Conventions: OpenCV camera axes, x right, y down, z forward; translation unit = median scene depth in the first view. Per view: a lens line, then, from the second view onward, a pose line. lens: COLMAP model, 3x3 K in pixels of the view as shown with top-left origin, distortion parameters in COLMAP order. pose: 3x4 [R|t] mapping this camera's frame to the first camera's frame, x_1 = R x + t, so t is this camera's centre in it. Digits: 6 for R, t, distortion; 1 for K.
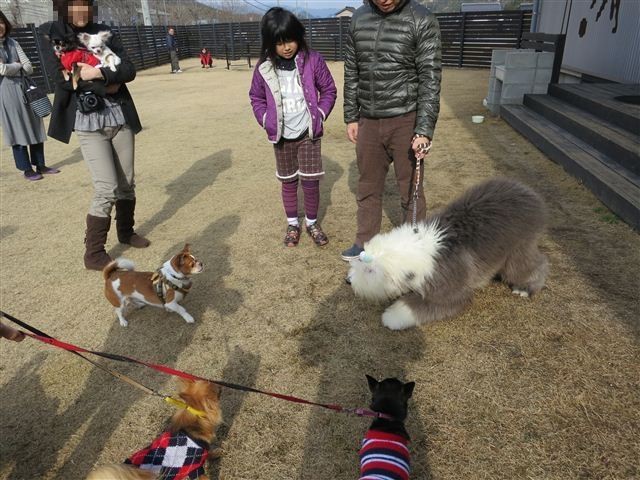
lens RADIAL K [[443.4, 0, 320.0], [0, 443.4, 240.0], [0, 0, 1]] dist [-0.032292, 0.000472]
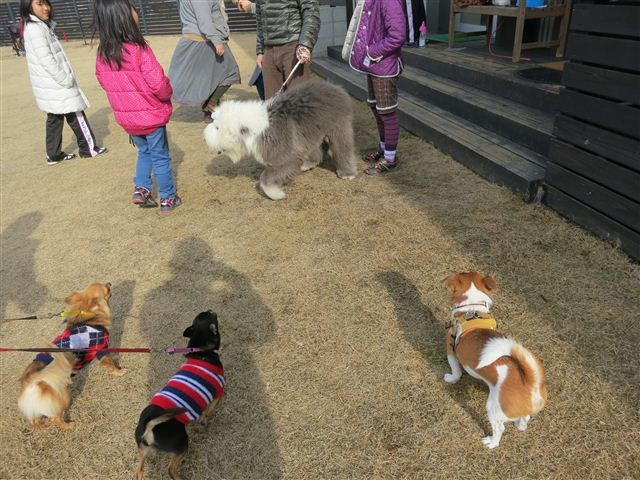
lens RADIAL K [[443.4, 0, 320.0], [0, 443.4, 240.0], [0, 0, 1]] dist [-0.032292, 0.000472]
pose [[0.923039, -0.227410, 0.310295, -0.017204], [0.209596, 0.973631, 0.090069, 0.131939], [-0.322595, -0.018100, 0.946364, -0.179261]]
